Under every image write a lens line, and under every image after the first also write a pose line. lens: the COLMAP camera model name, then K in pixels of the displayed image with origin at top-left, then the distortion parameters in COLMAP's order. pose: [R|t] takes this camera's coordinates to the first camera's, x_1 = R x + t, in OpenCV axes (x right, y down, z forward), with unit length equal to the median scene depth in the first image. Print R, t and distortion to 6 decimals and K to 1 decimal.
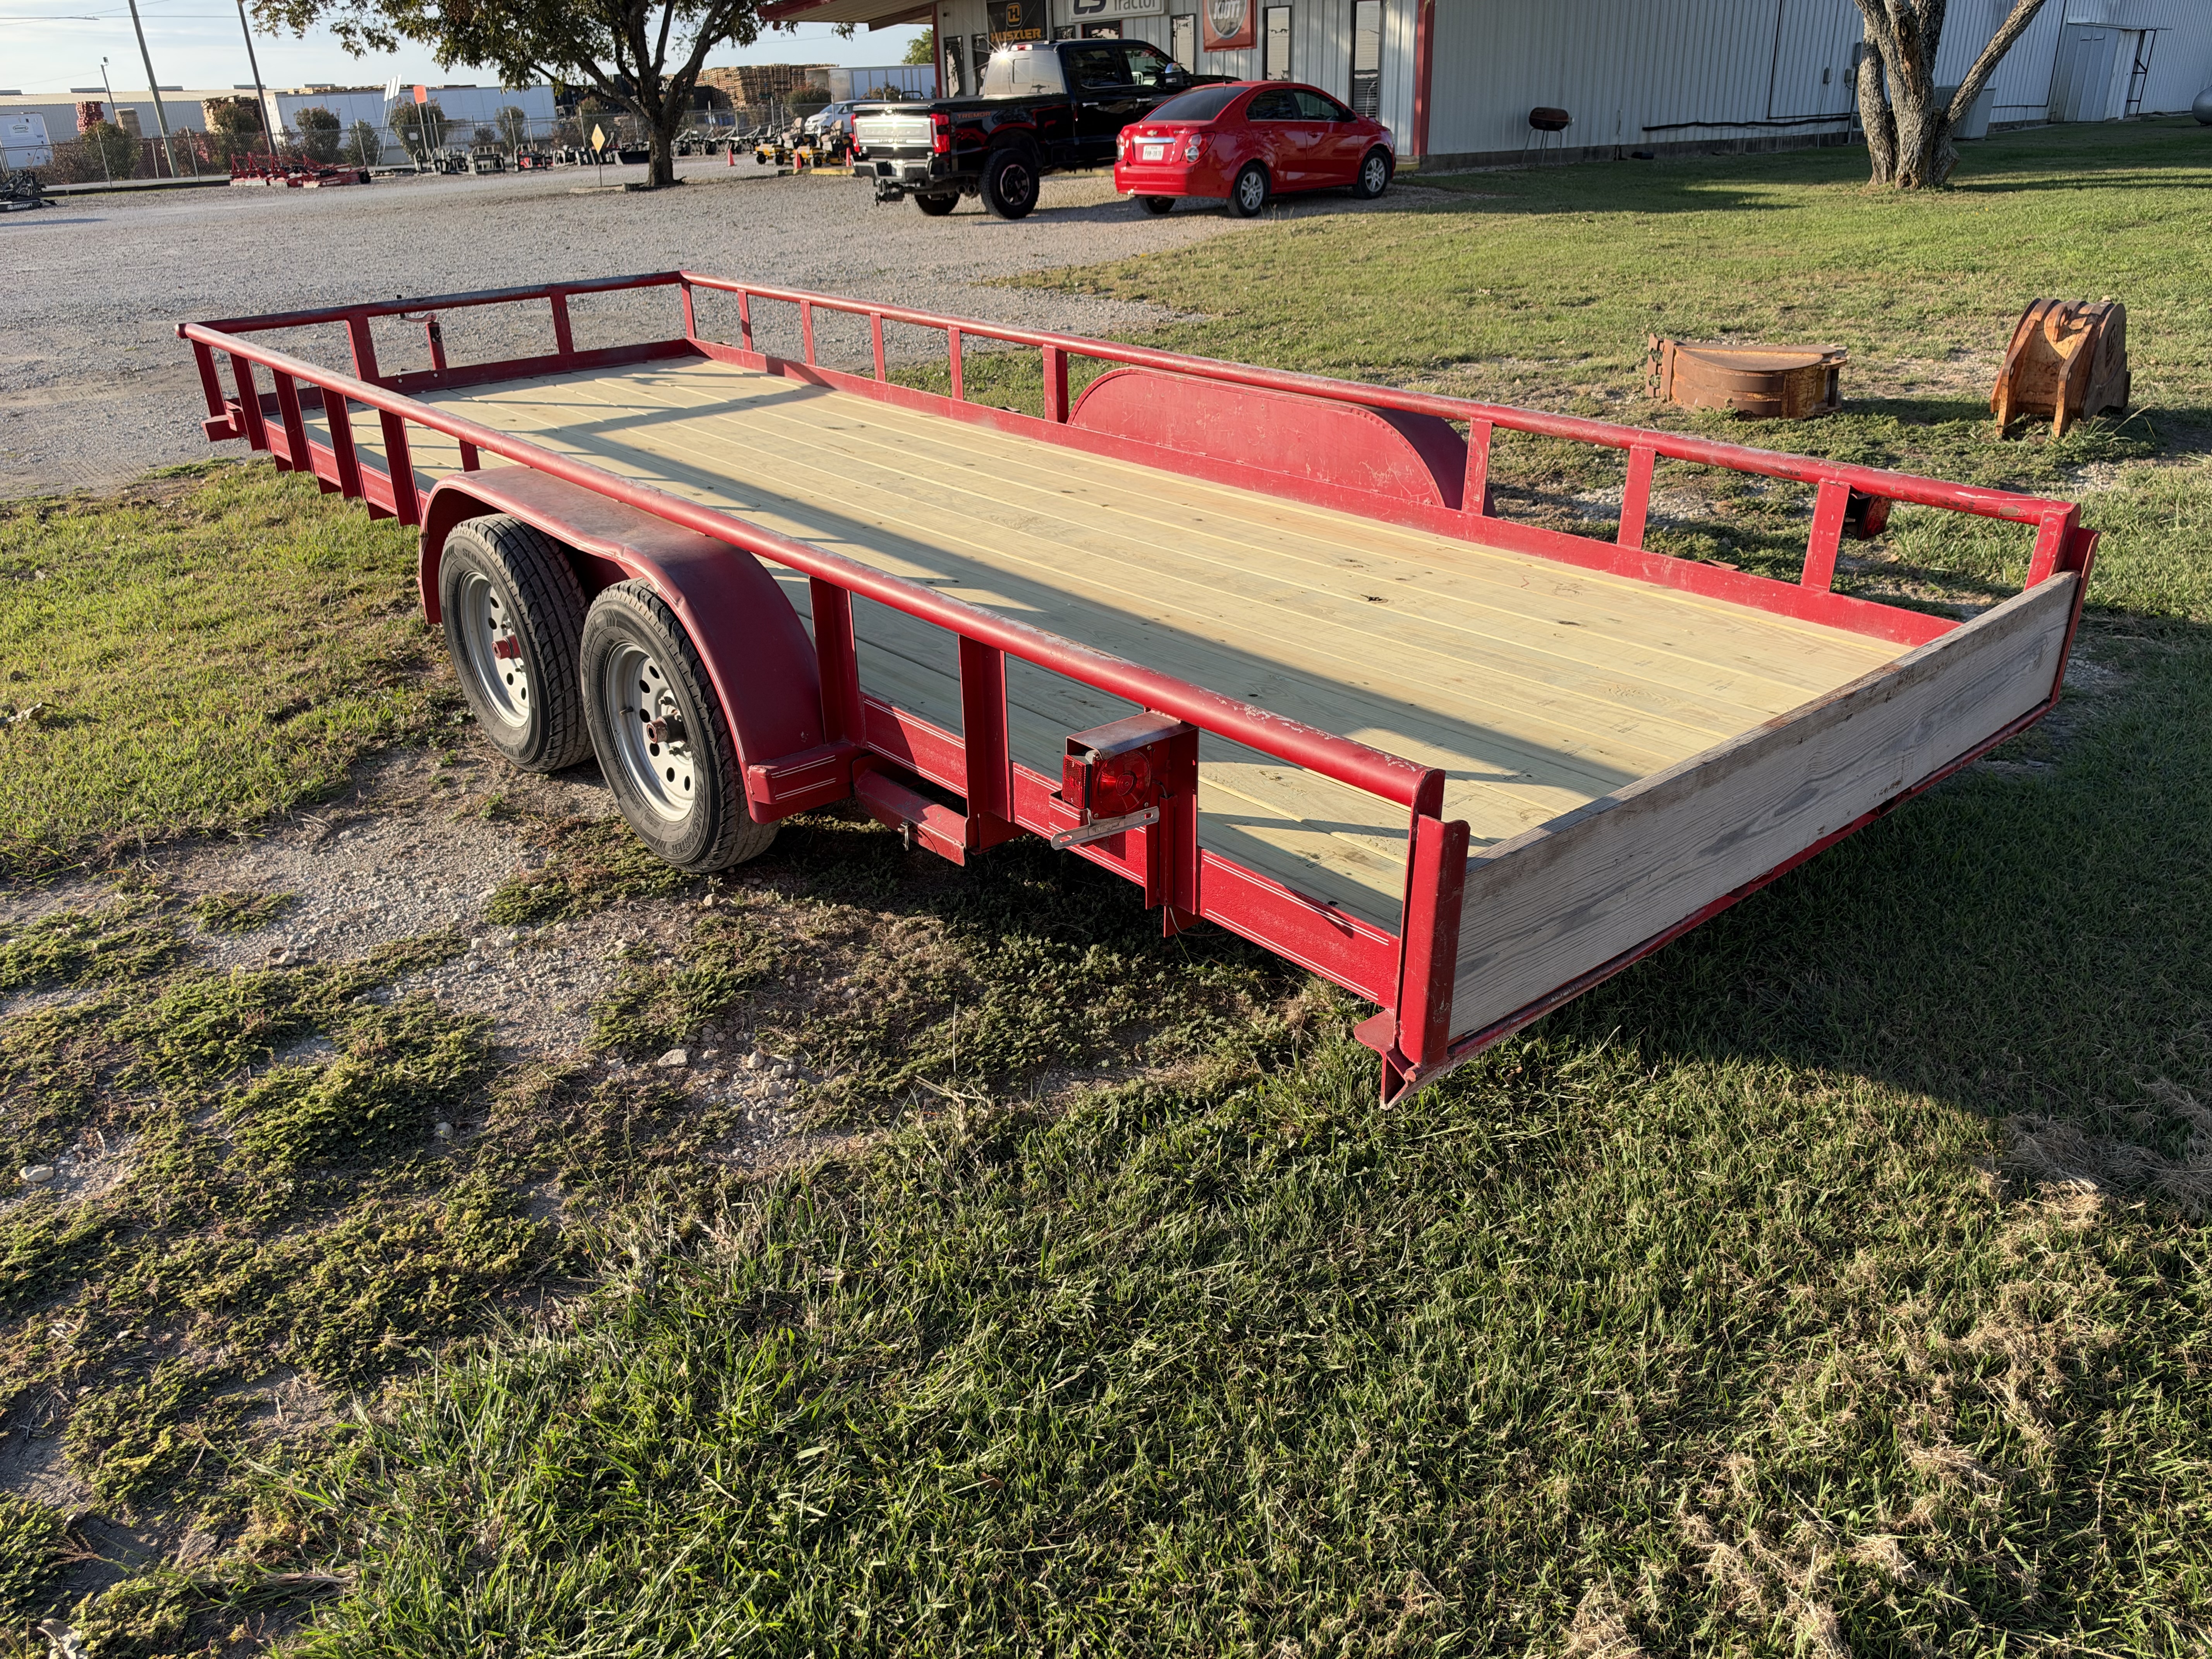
lens RADIAL K [[1556.6, 0, 1108.2], [0, 1556.6, 878.2], [0, 0, 1]] dist [0.031946, -0.049289]
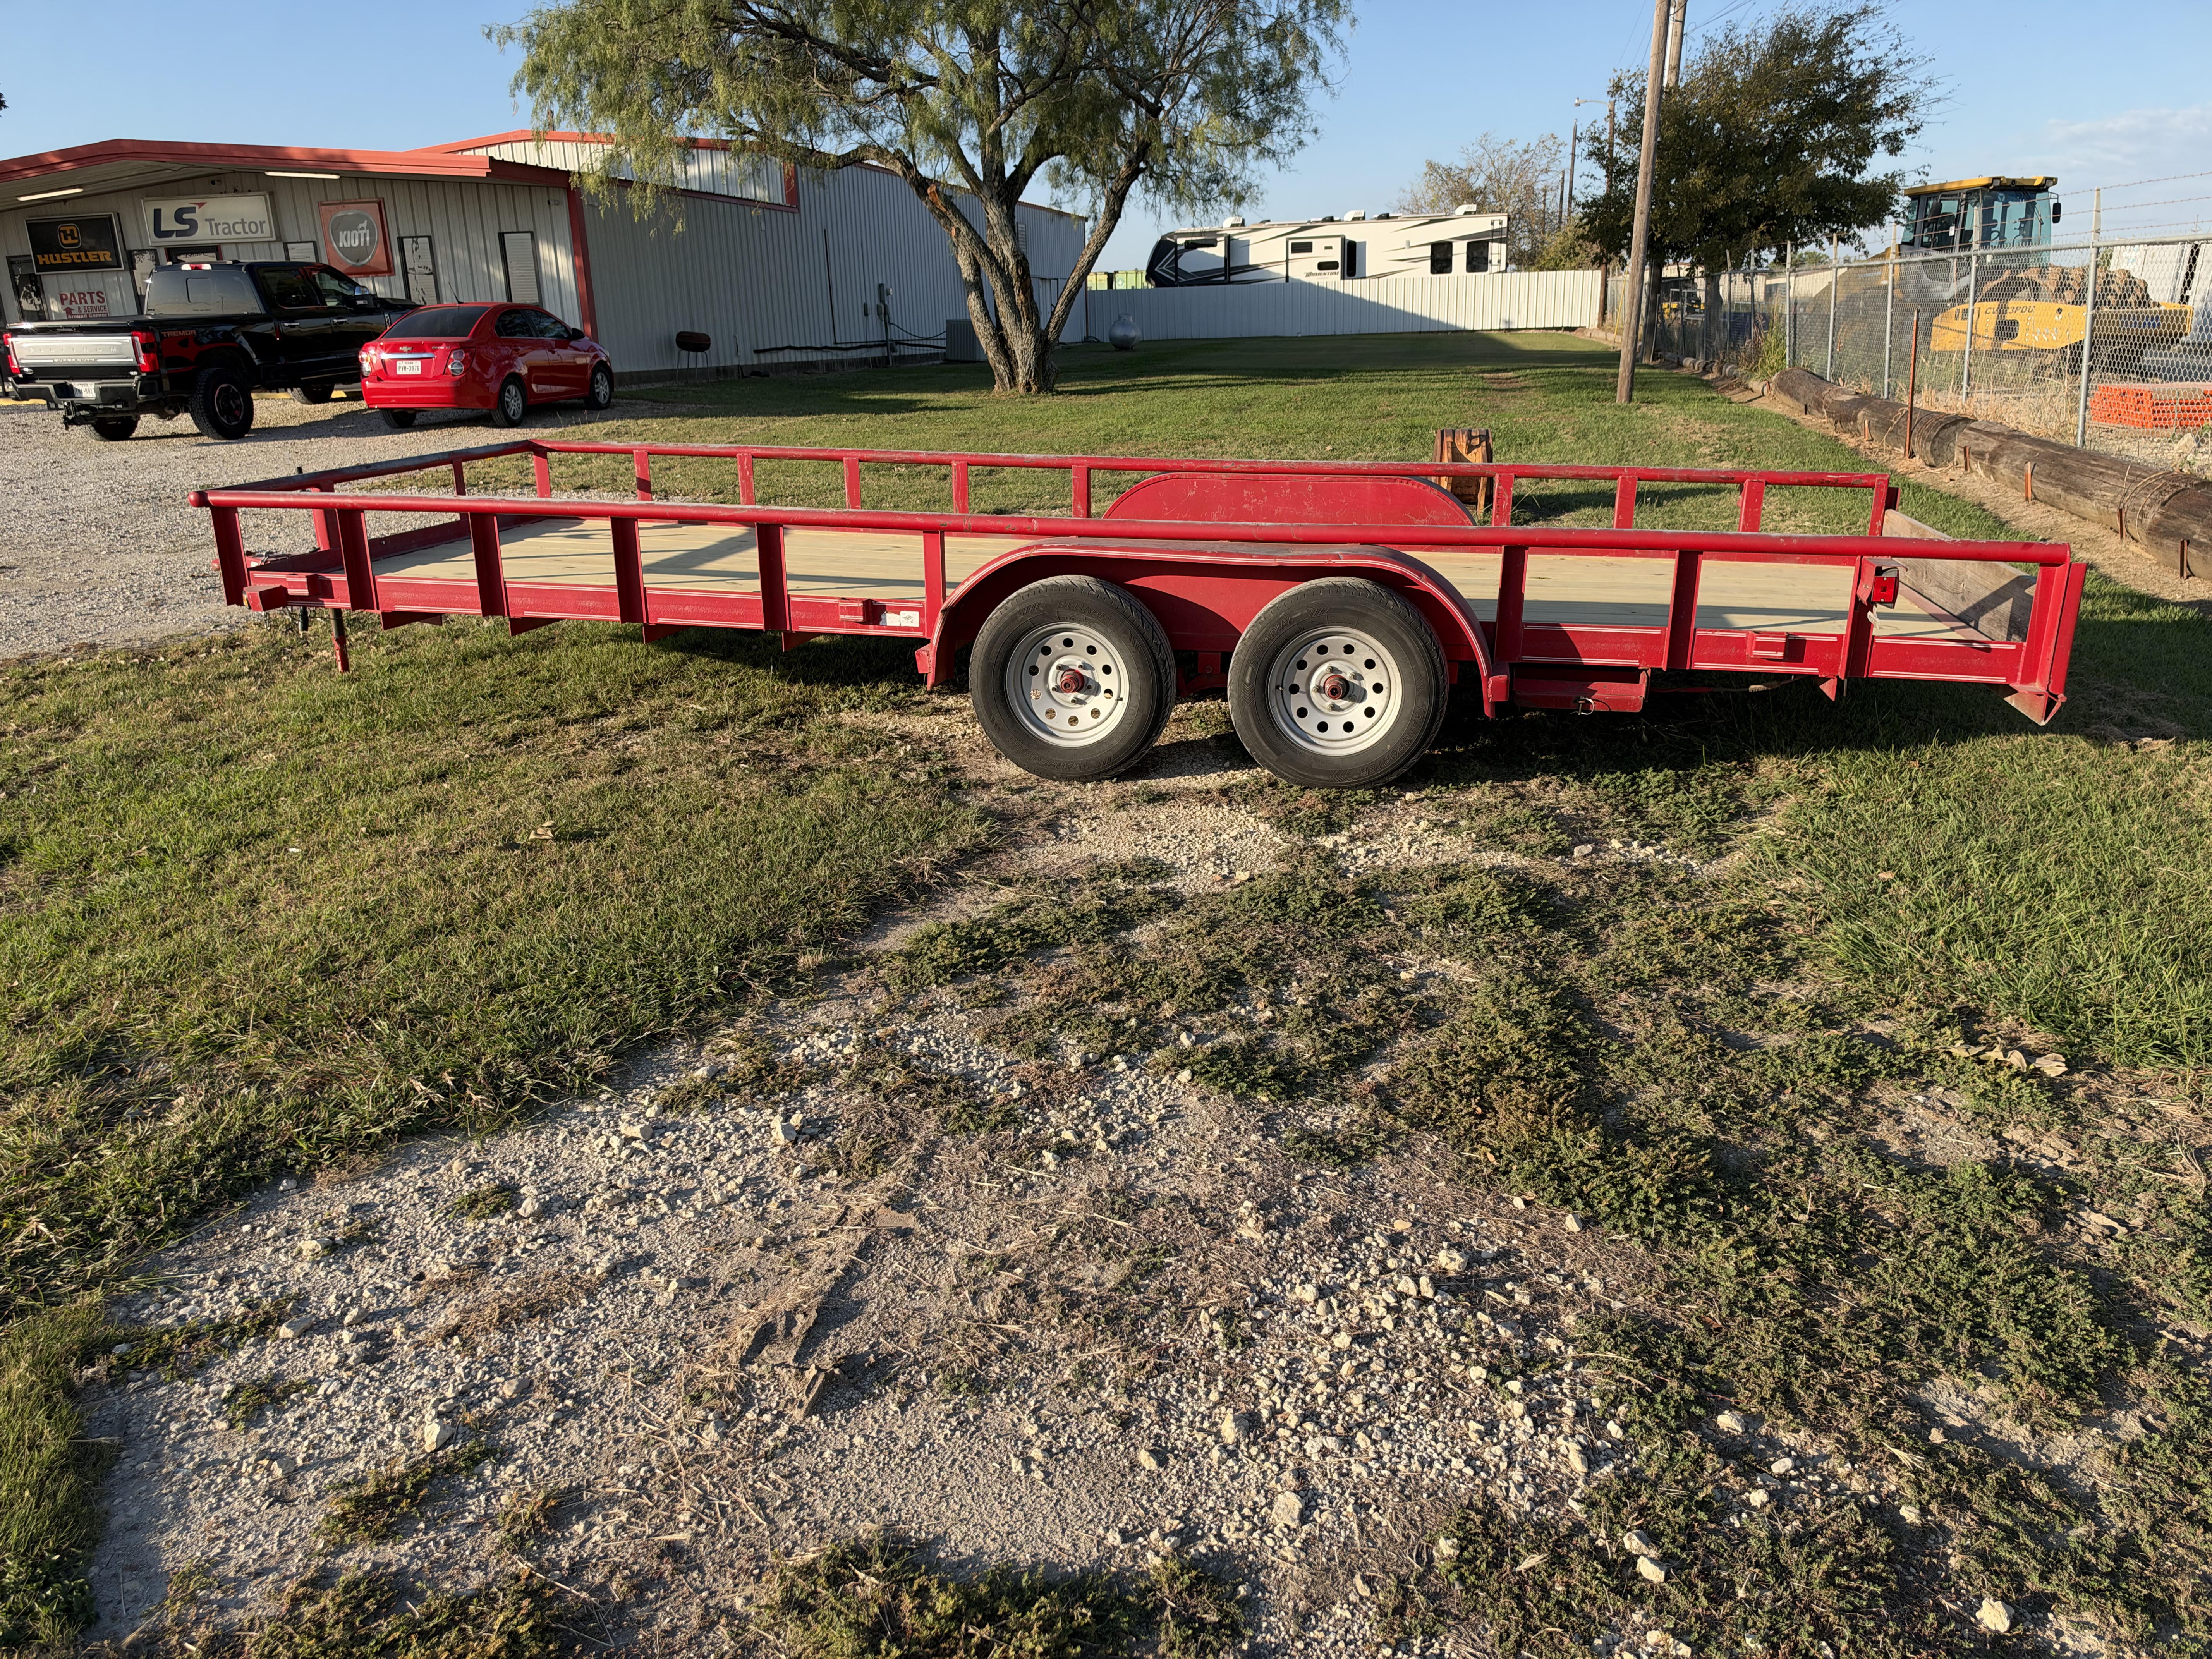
lens RADIAL K [[1612.0, 0, 1097.9], [0, 1612.0, 820.8], [0, 0, 1]] dist [0.042546, -0.067340]
pose [[0.812895, -0.166407, 0.558131, -0.219548], [0.259910, 0.961245, -0.091953, 0.015926], [-0.521199, 0.219812, 0.824642, -0.005369]]
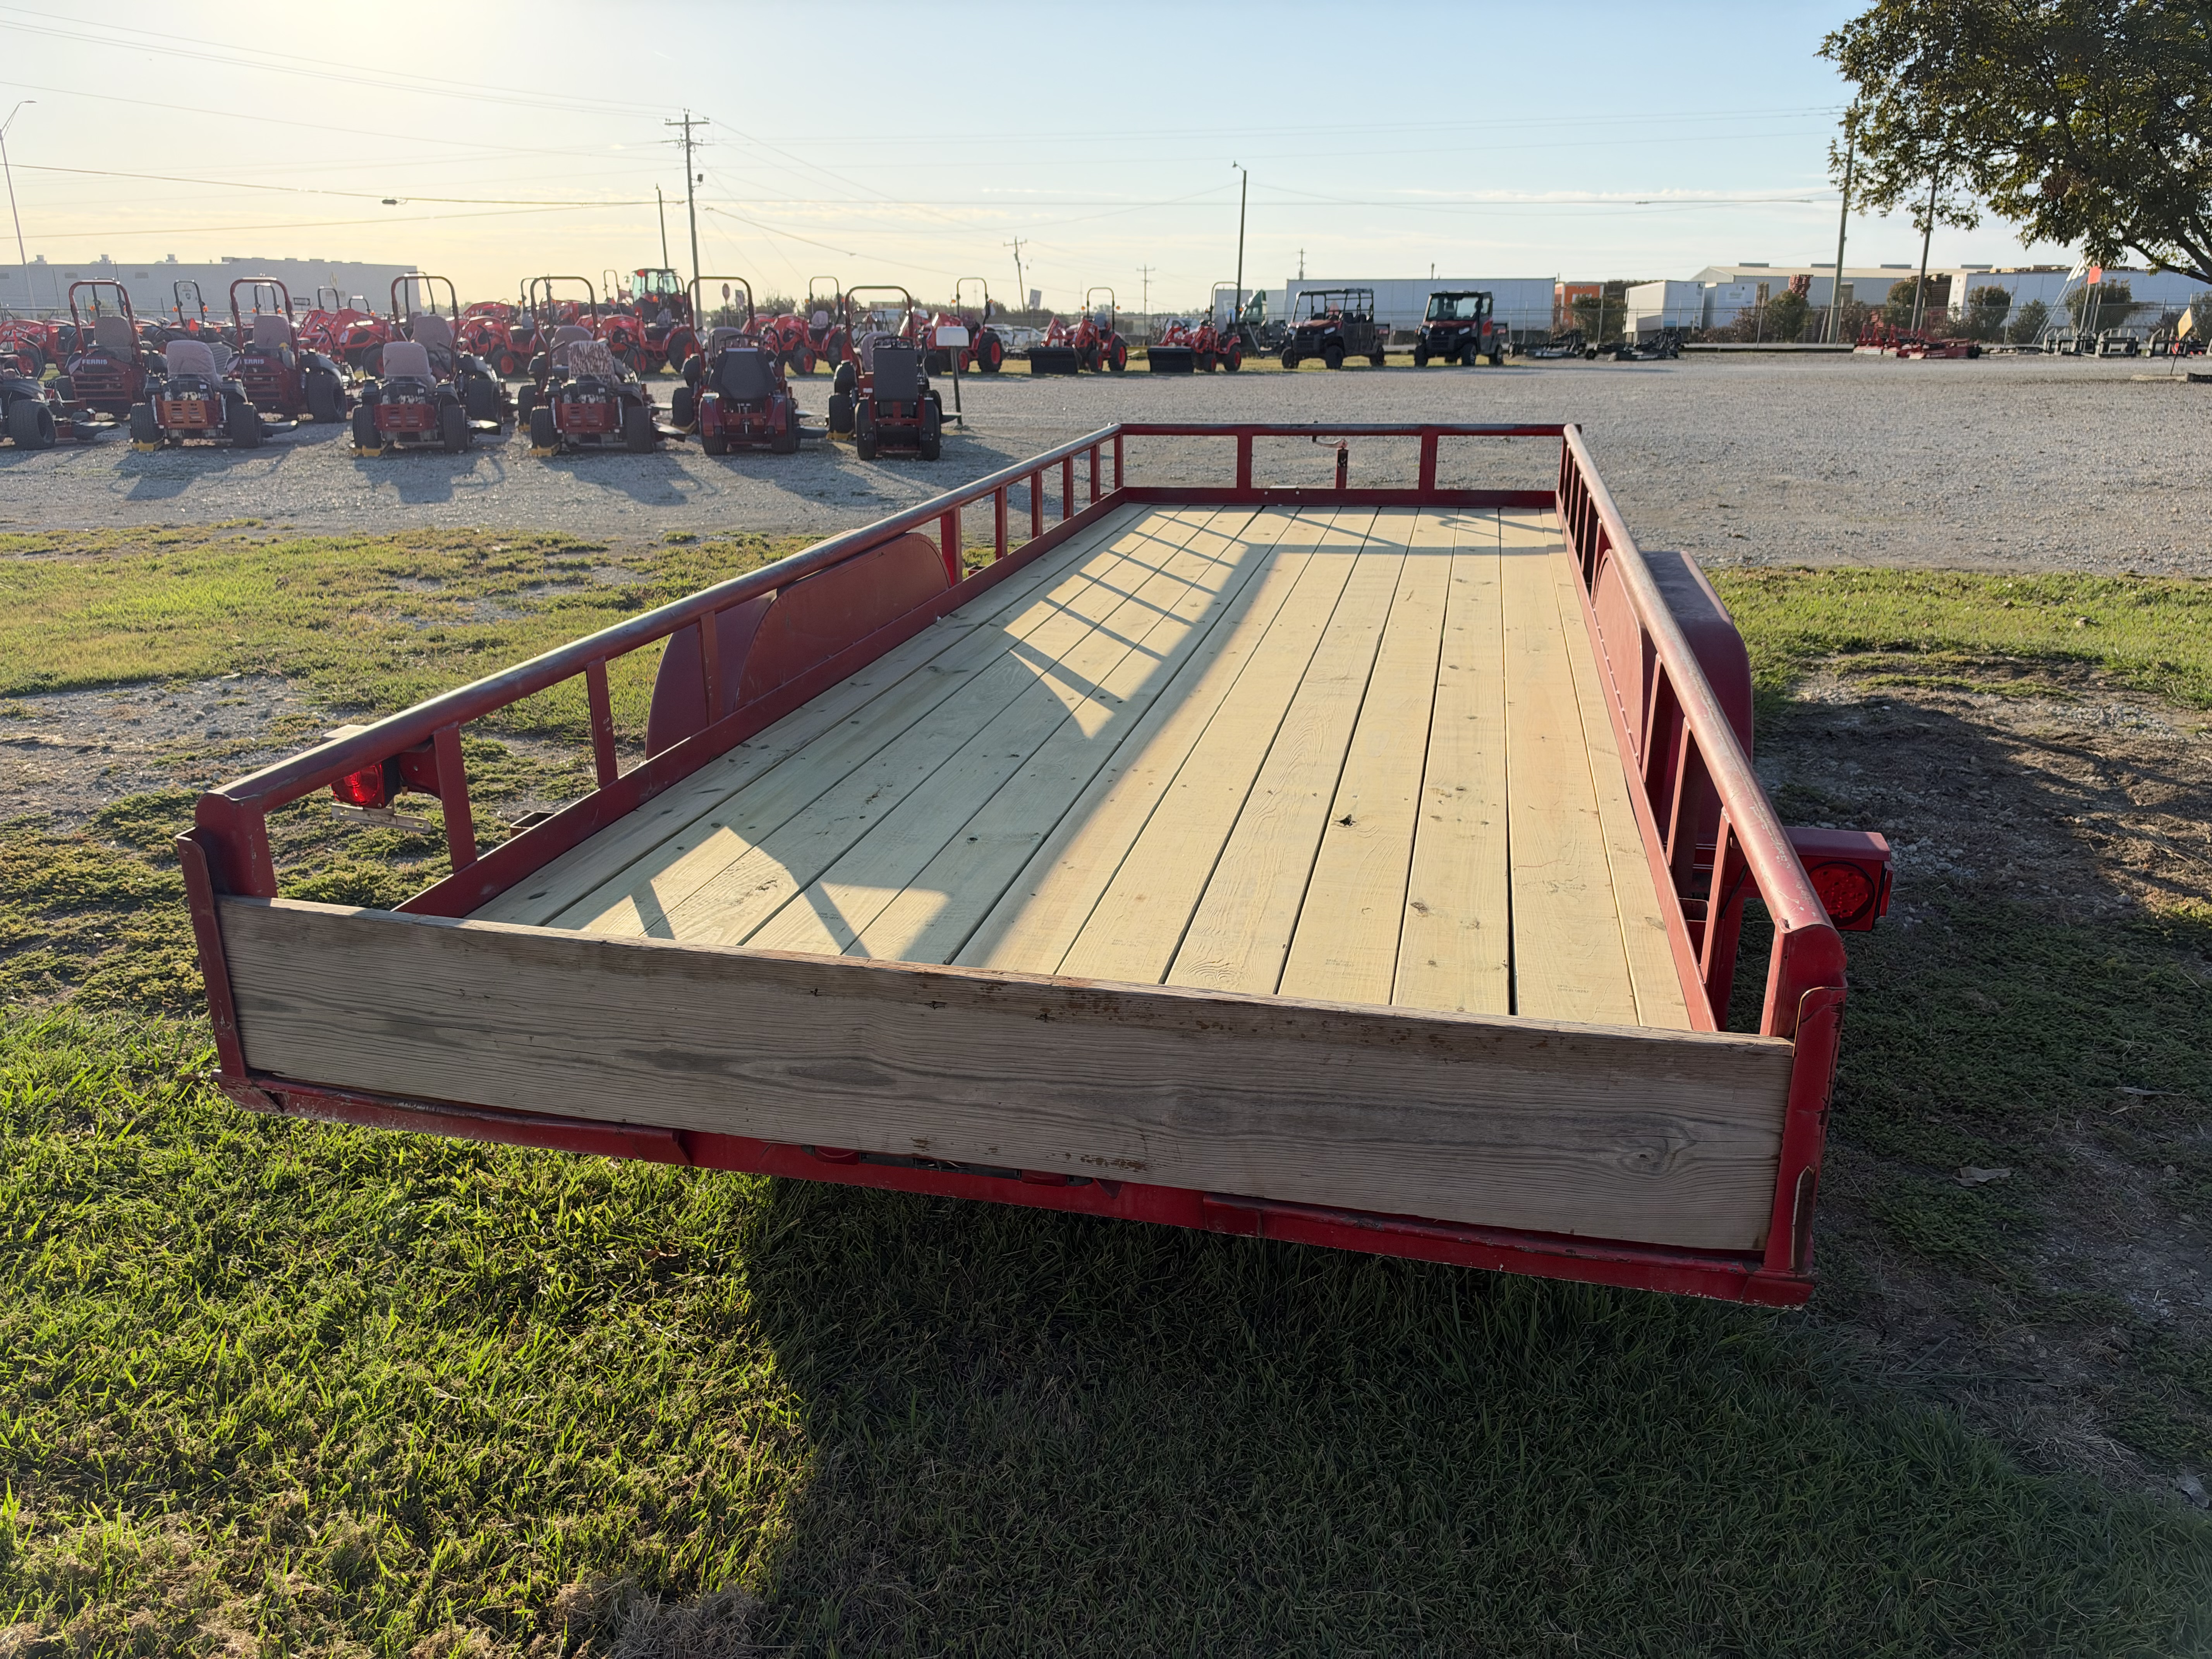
lens RADIAL K [[1612.0, 0, 1097.9], [0, 1612.0, 820.8], [0, 0, 1]] dist [0.042546, -0.067340]
pose [[0.586454, 0.271651, -0.763071, 0.152913], [-0.375142, 0.926044, 0.041356, -0.034634], [0.717872, 0.262006, 0.644990, 0.075891]]
